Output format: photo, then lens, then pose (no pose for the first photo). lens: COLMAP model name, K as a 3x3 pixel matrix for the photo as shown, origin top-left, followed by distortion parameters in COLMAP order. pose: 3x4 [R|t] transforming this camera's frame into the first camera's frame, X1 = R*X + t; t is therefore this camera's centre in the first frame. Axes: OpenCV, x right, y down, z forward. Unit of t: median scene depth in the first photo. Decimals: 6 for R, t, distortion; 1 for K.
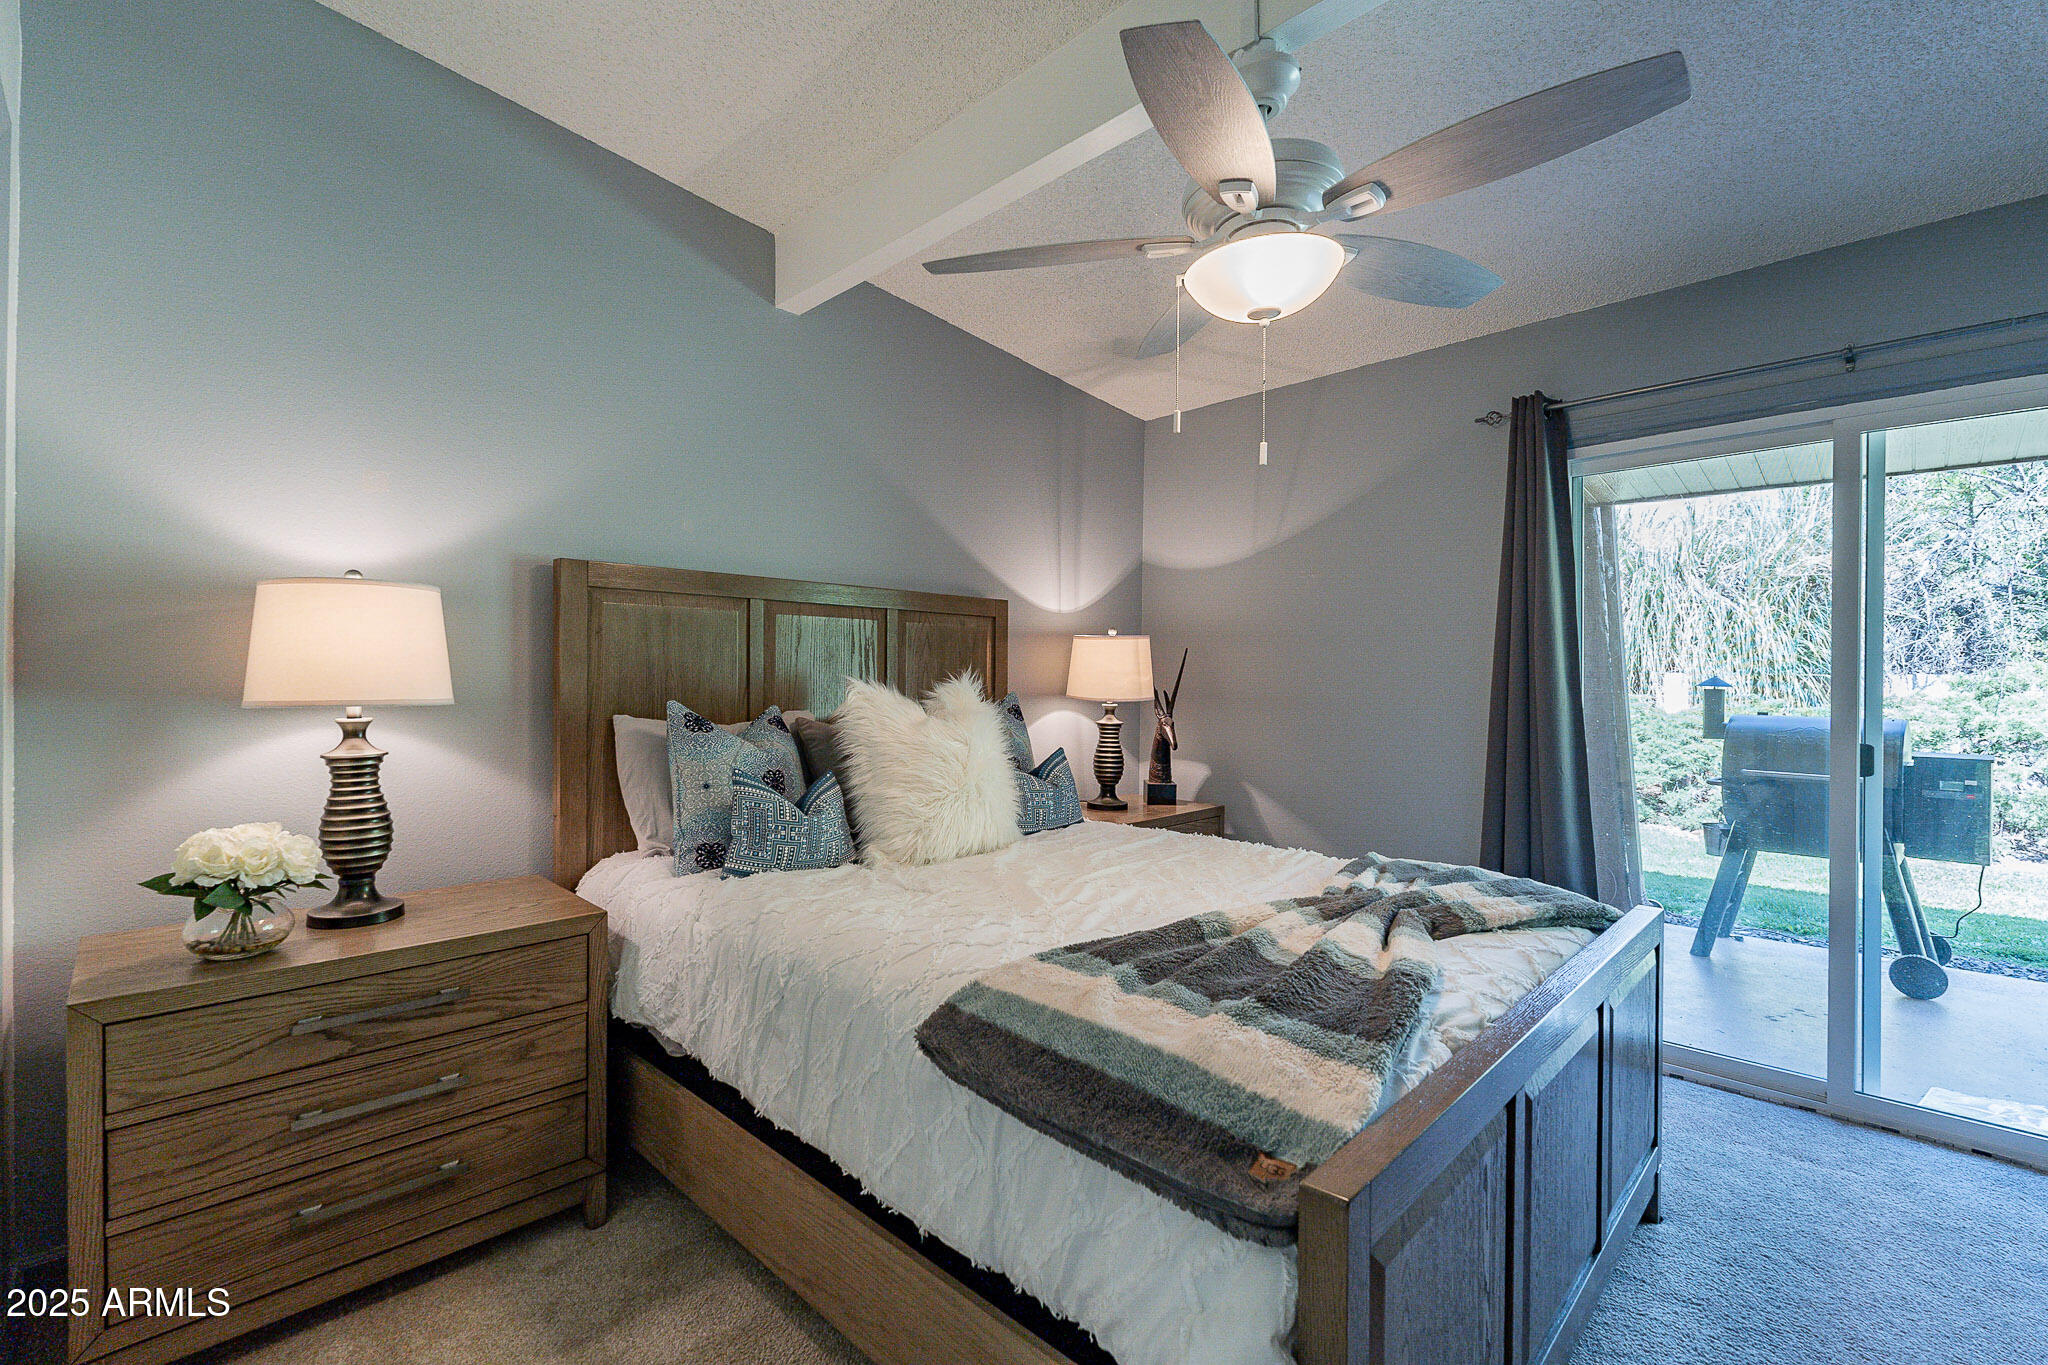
lens RADIAL K [[892.2, 0, 1038.2], [0, 892.2, 686.0], [0, 0, 1]] dist [-0.004641, 0.000722]
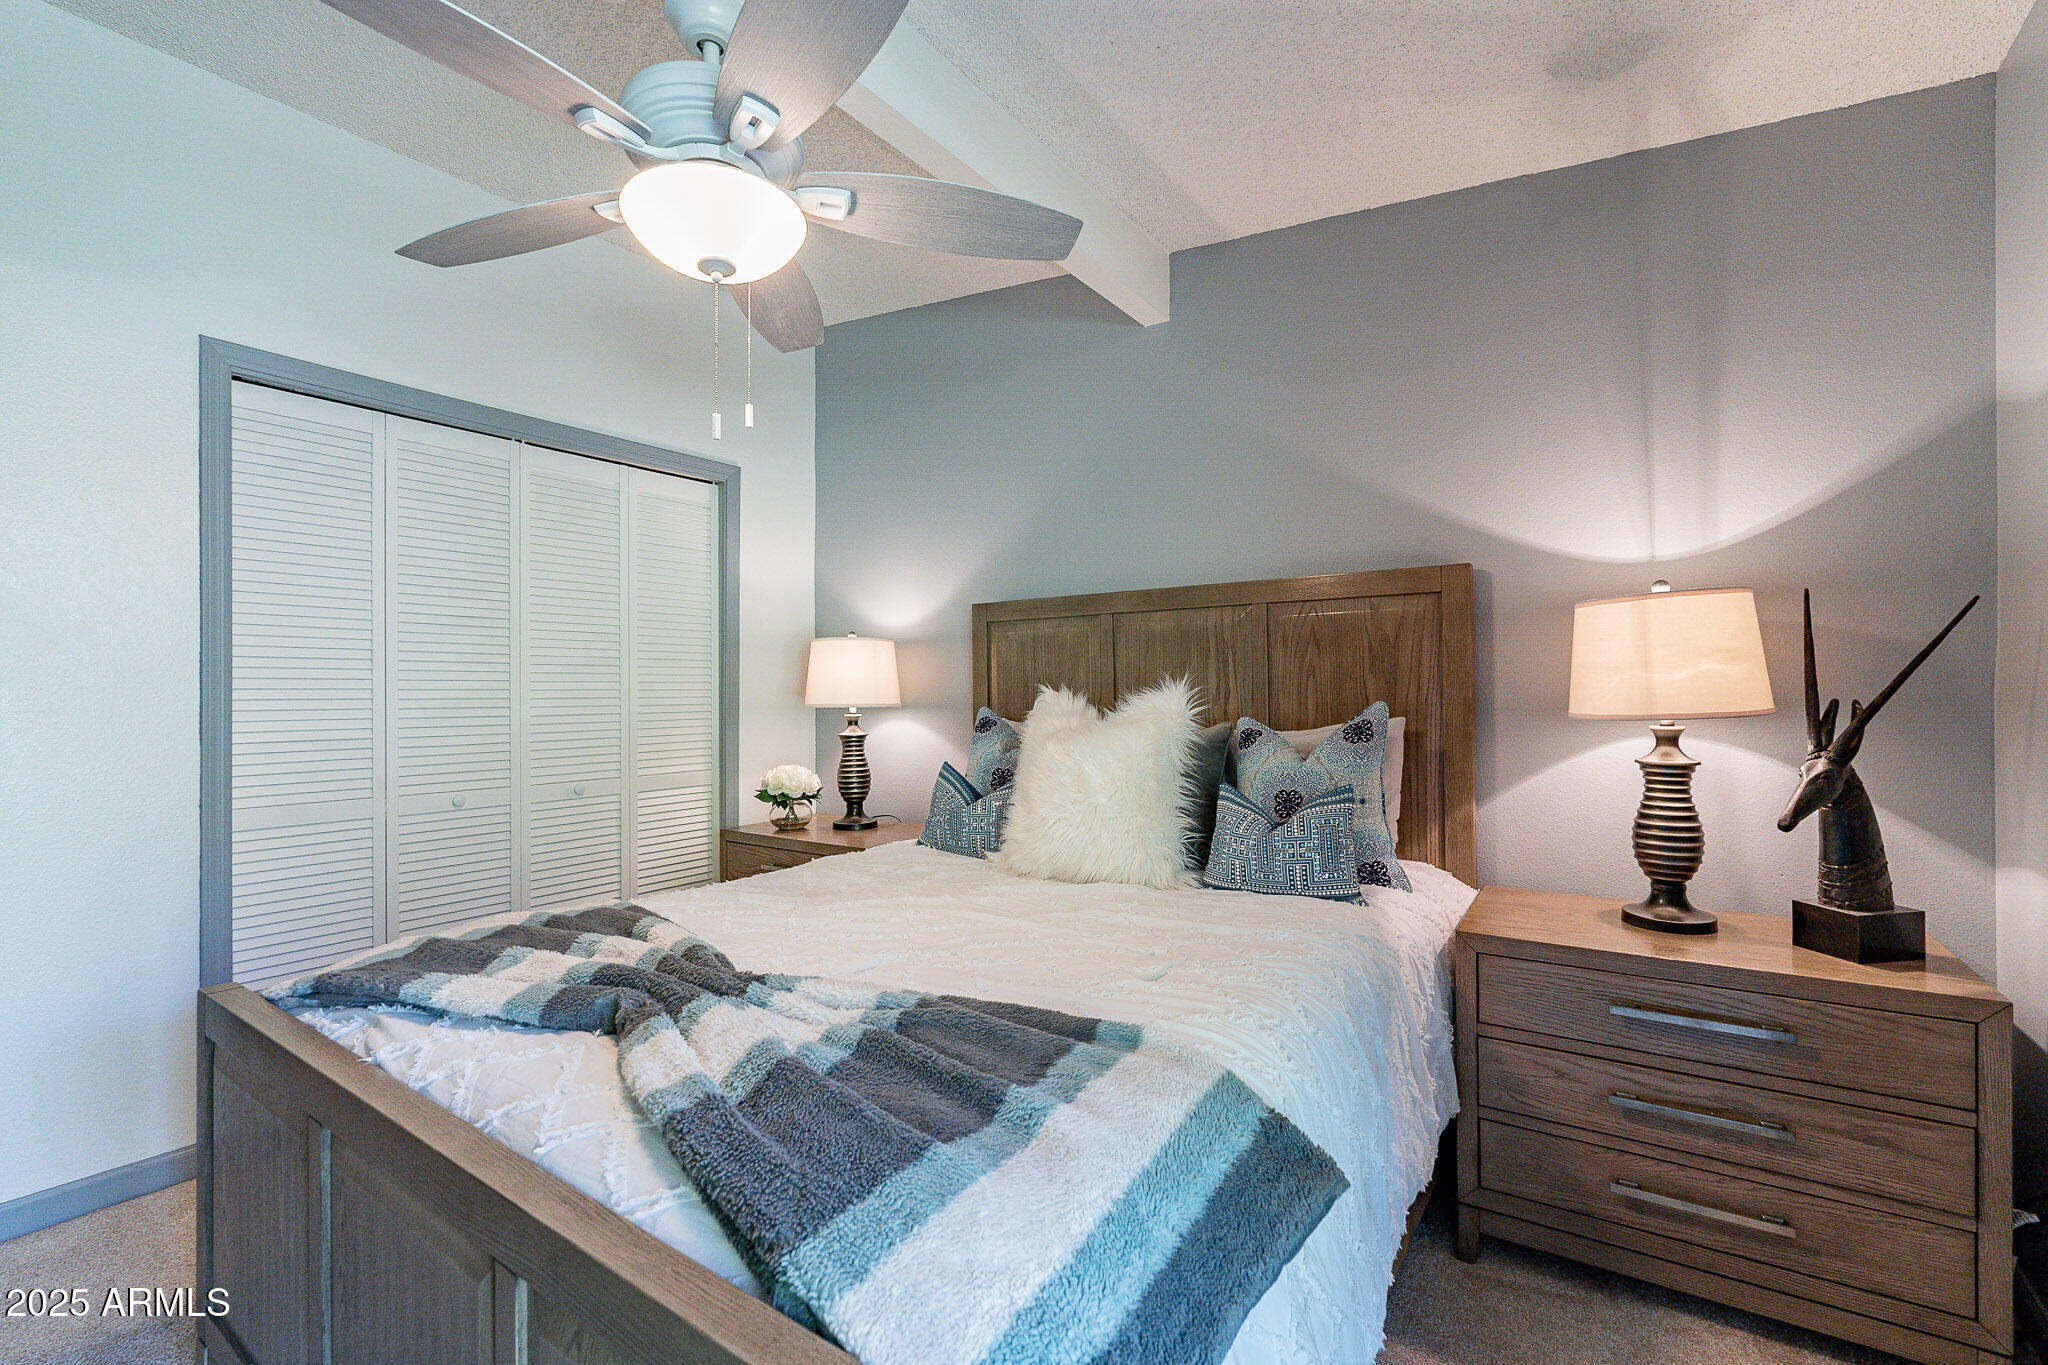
lens RADIAL K [[892.2, 0, 1036.7], [0, 892.2, 688.0], [0, 0, 1]] dist [-0.004641, 0.000722]
pose [[0.154695, -0.011587, -0.987894, 0.130108], [0.004495, 0.999929, -0.011024, 0.000563], [0.987952, -0.002735, 0.154736, 0.133641]]
